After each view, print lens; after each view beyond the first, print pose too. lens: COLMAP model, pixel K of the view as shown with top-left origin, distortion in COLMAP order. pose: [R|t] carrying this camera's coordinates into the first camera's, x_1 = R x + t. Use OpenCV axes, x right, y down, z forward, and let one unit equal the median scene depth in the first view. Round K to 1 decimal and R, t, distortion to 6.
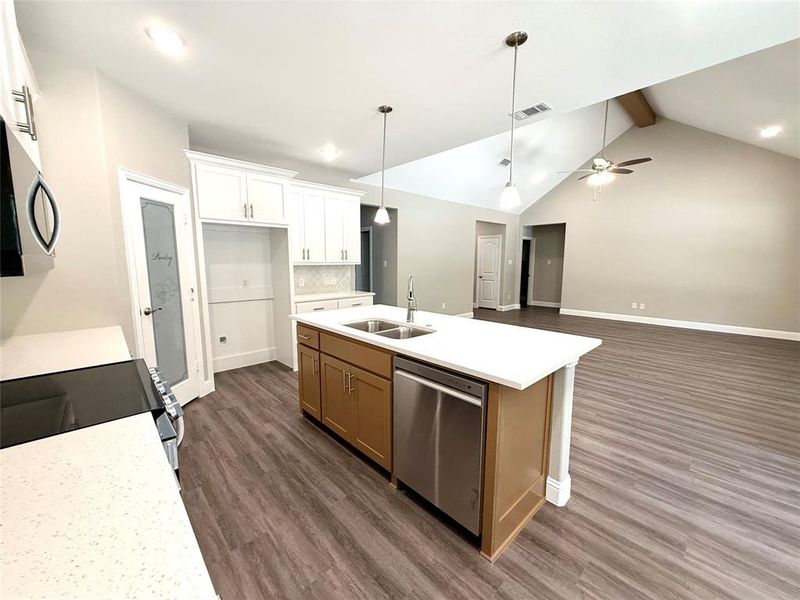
lens RADIAL K [[320.1, 0, 397.4], [0, 320.1, 301.3], [0, 0, 1]] dist [0.000267, 0.000008]
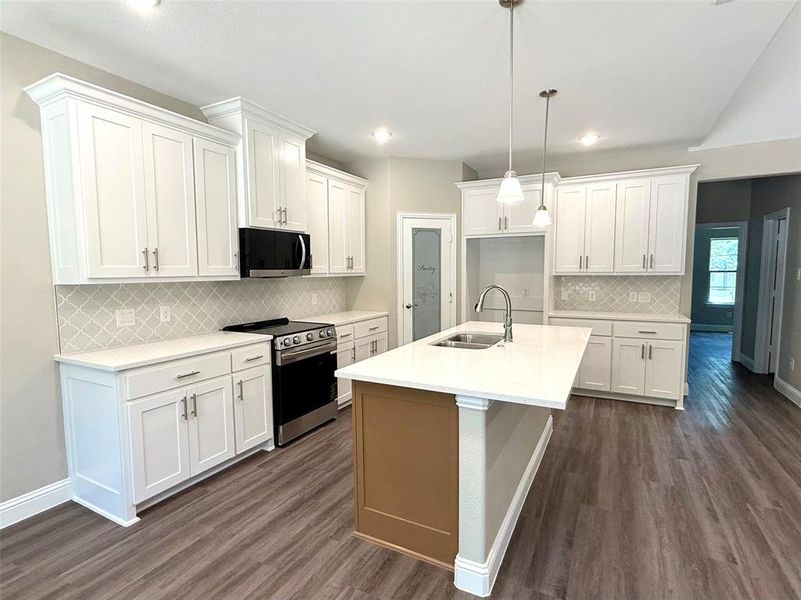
lens RADIAL K [[407.5, 0, 394.9], [0, 407.5, 302.2], [0, 0, 1]] dist [0.000803, 0.000442]
pose [[0.329892, 0.070499, -0.941383, 0.806839], [-0.112356, 0.993052, 0.034995, -0.037526], [0.937309, 0.094225, 0.335521, 0.278700]]
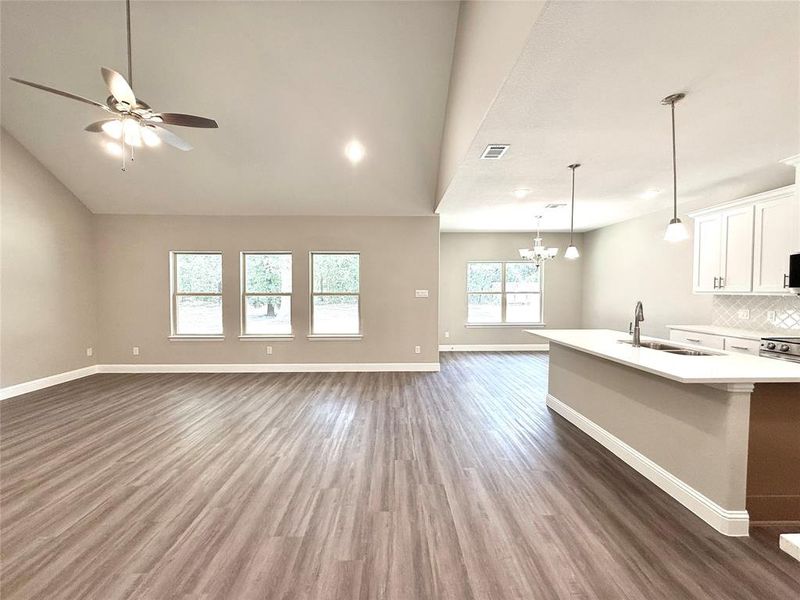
lens RADIAL K [[320.1, 0, 397.4], [0, 320.1, 301.3], [0, 0, 1]] dist [0.000267, 0.000008]
pose [[-0.748109, -0.022366, 0.663199, -0.057009], [0.084219, 0.988150, 0.128326, -0.242122], [-0.658209, 0.151856, -0.737360, 1.914080]]
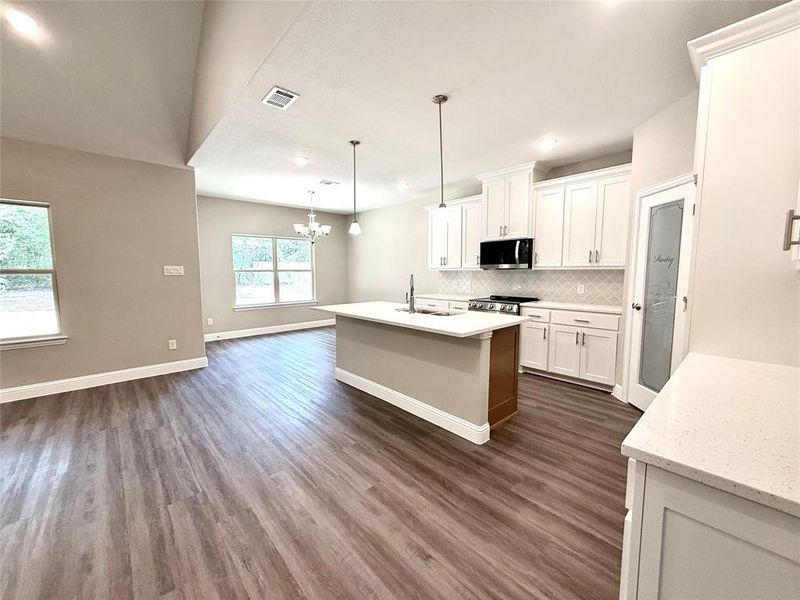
lens RADIAL K [[320.1, 0, 397.4], [0, 320.1, 301.3], [0, 0, 1]] dist [0.000267, 0.000008]
pose [[-0.999988, 0.001552, 0.004607, 0.075794], [0.002531, 0.975307, 0.220841, -0.214631], [-0.004151, 0.220850, -0.975299, 1.846725]]
